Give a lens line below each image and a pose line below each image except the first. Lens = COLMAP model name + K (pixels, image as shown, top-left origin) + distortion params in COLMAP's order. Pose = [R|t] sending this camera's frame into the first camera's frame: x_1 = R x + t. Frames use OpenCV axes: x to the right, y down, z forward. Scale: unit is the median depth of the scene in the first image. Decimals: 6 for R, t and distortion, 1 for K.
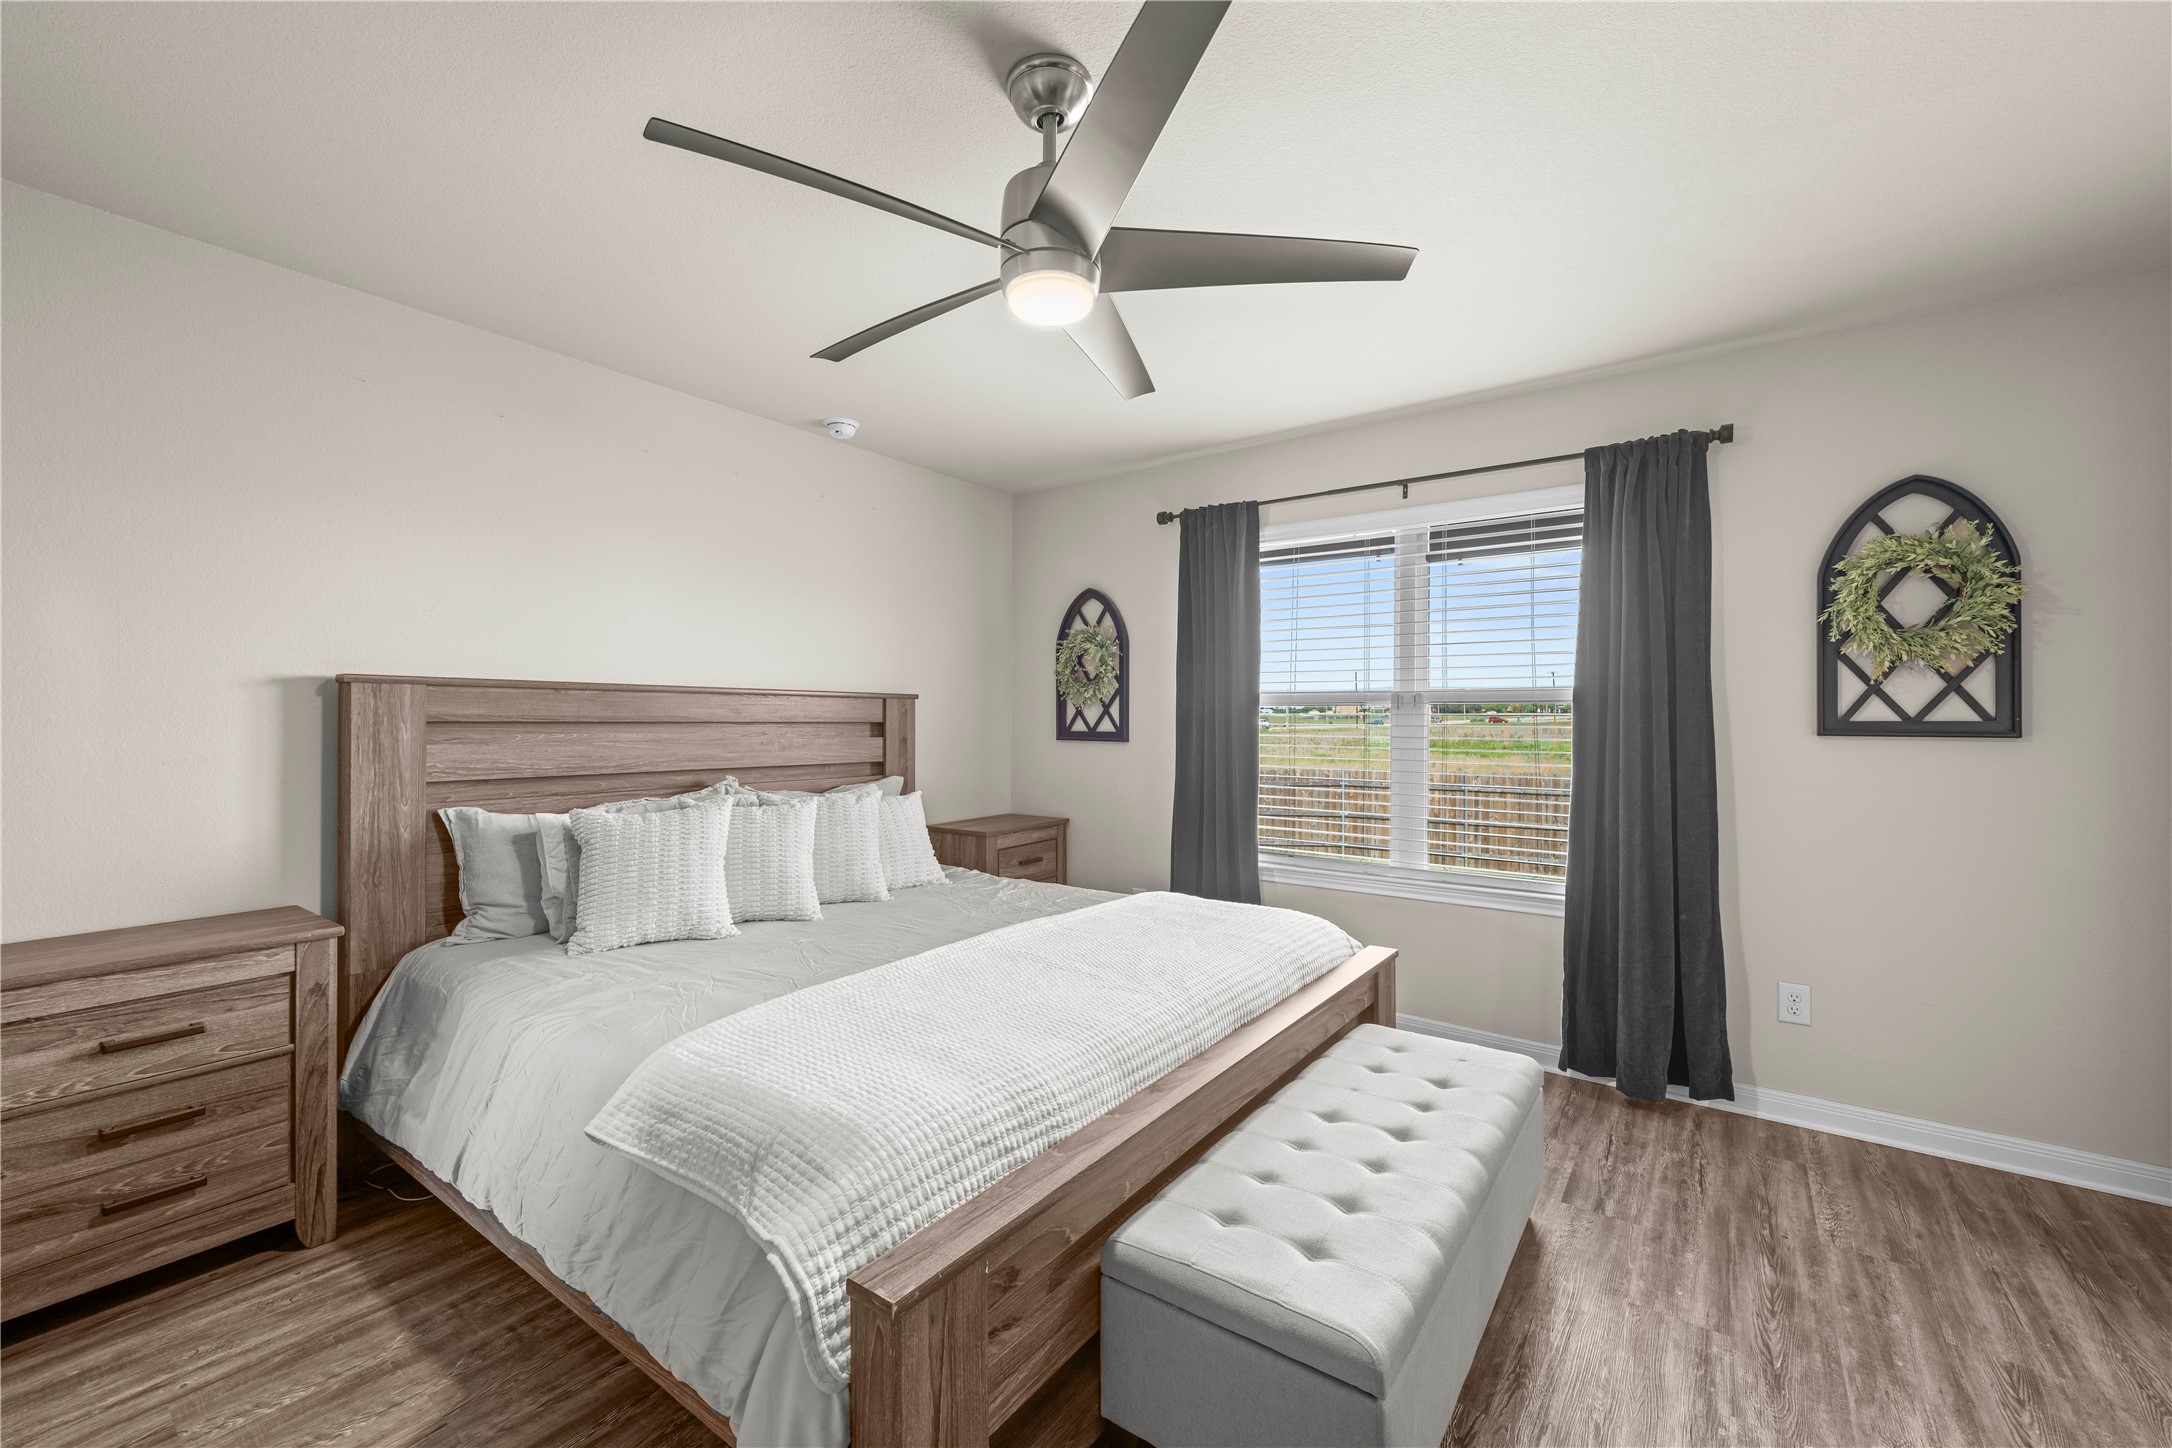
lens RADIAL K [[845.2, 0, 1092.5], [0, 845.2, 734.6], [0, 0, 1]] dist [0.008542, -0.000129]
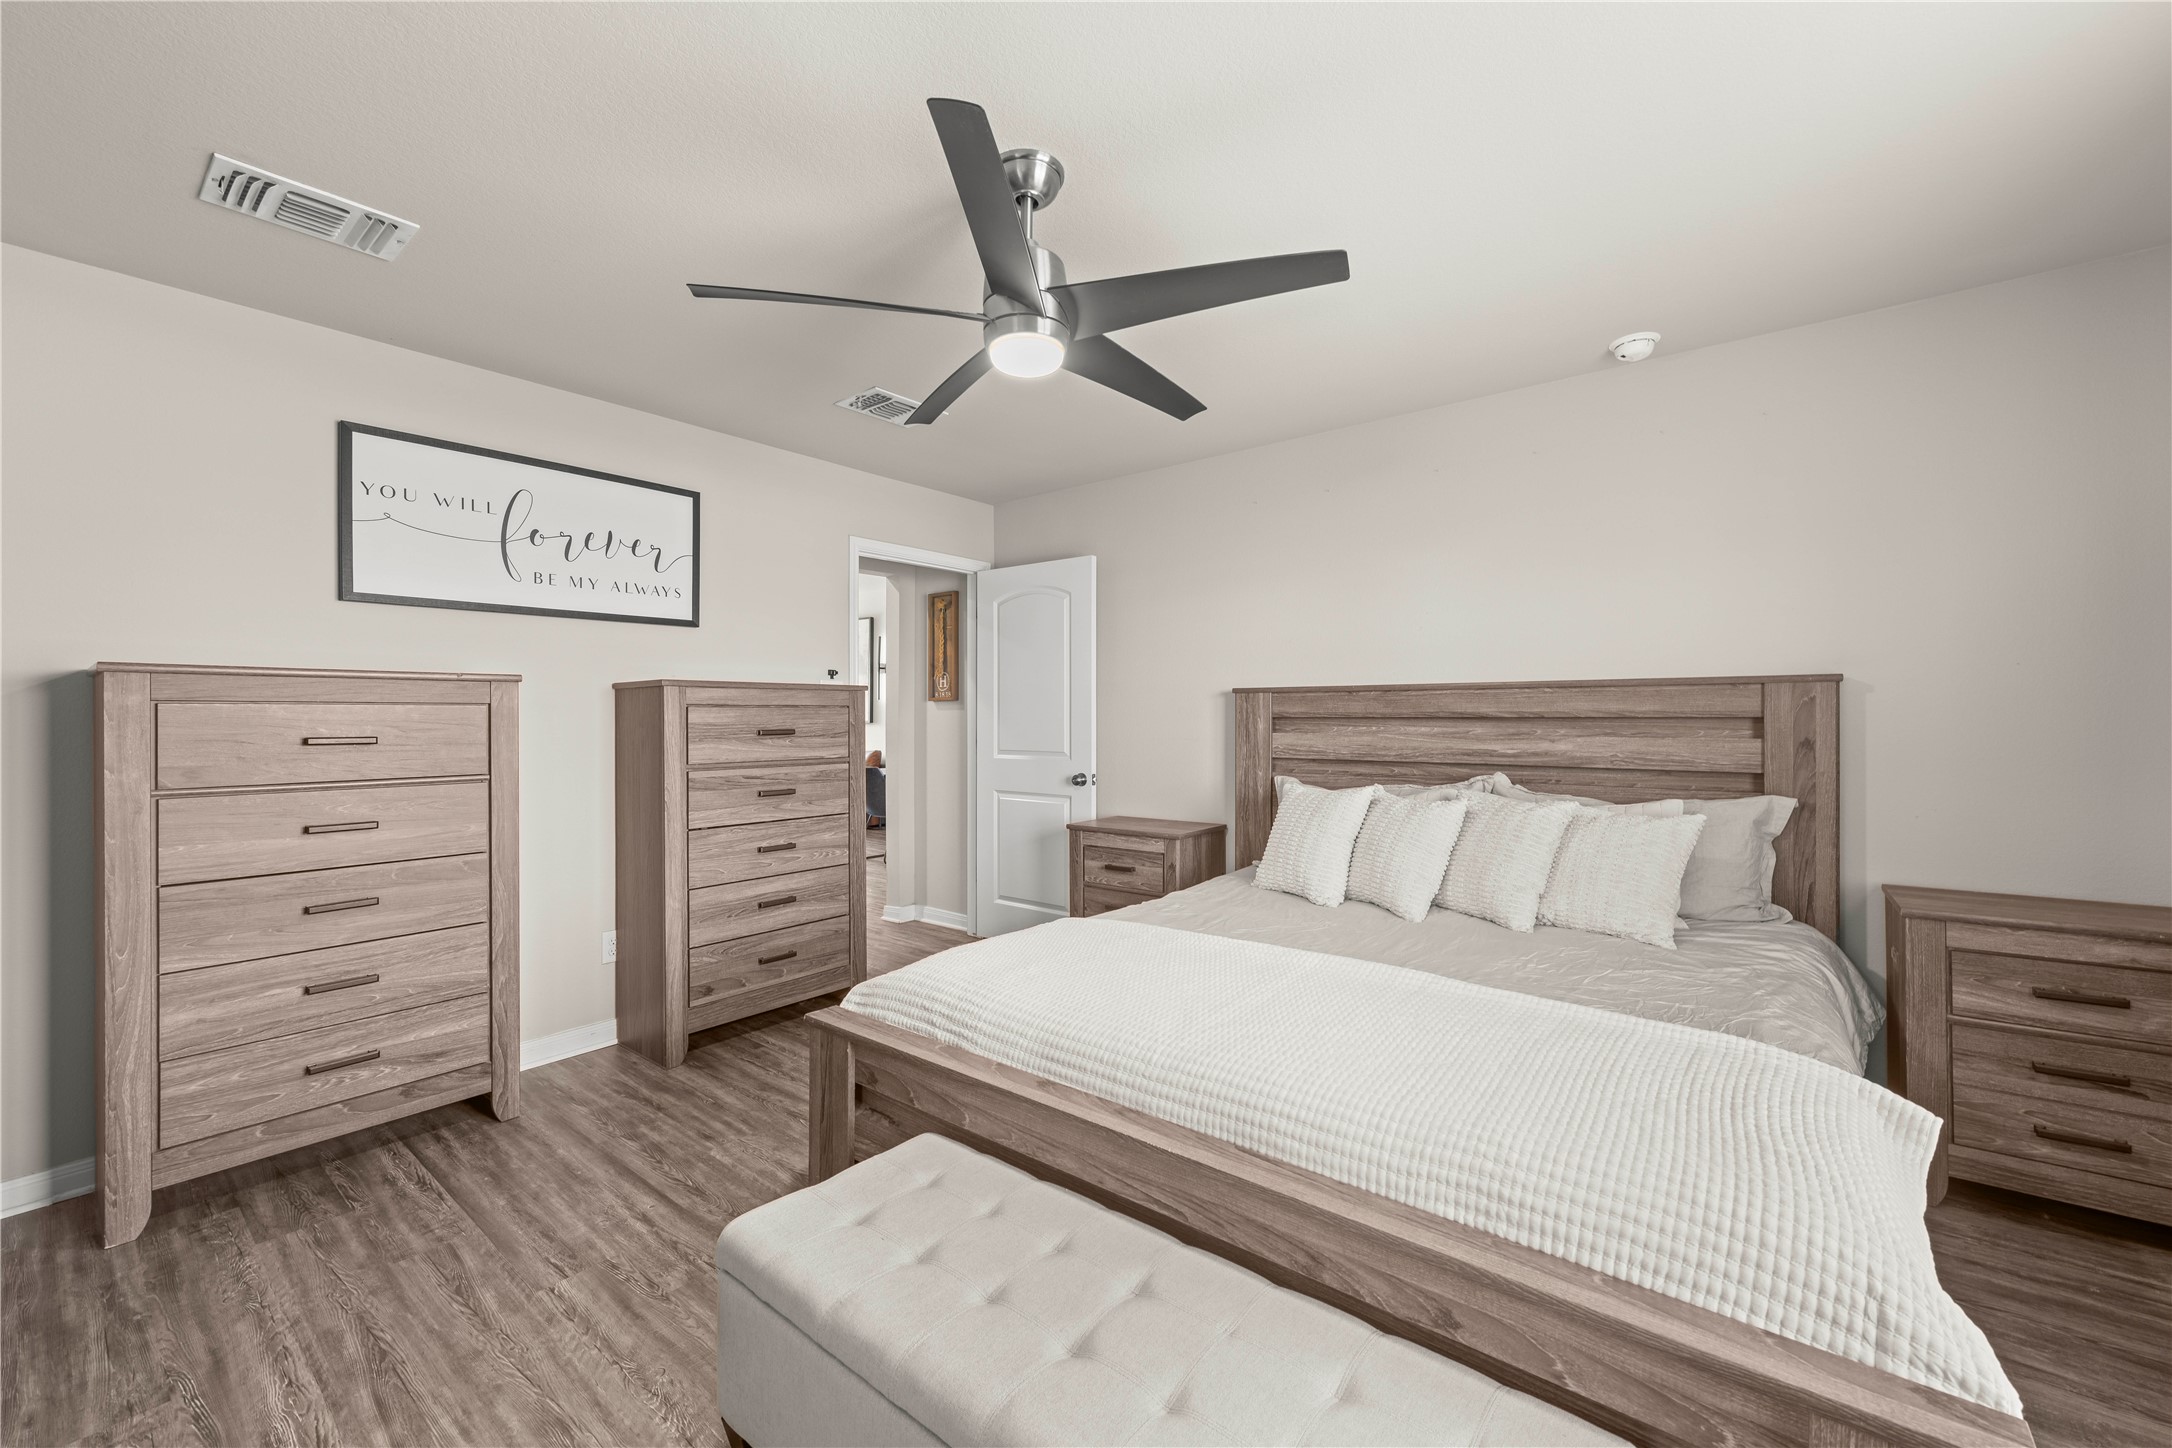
lens RADIAL K [[847.3, 0, 1098.3], [0, 847.3, 723.8], [0, 0, 1]] dist [-0.000389, -0.000547]
pose [[-0.026252, 0.006364, -0.999635, 0.623938], [-0.013456, 0.999887, 0.006719, -0.008518], [0.999565, 0.013627, -0.026163, 0.630612]]
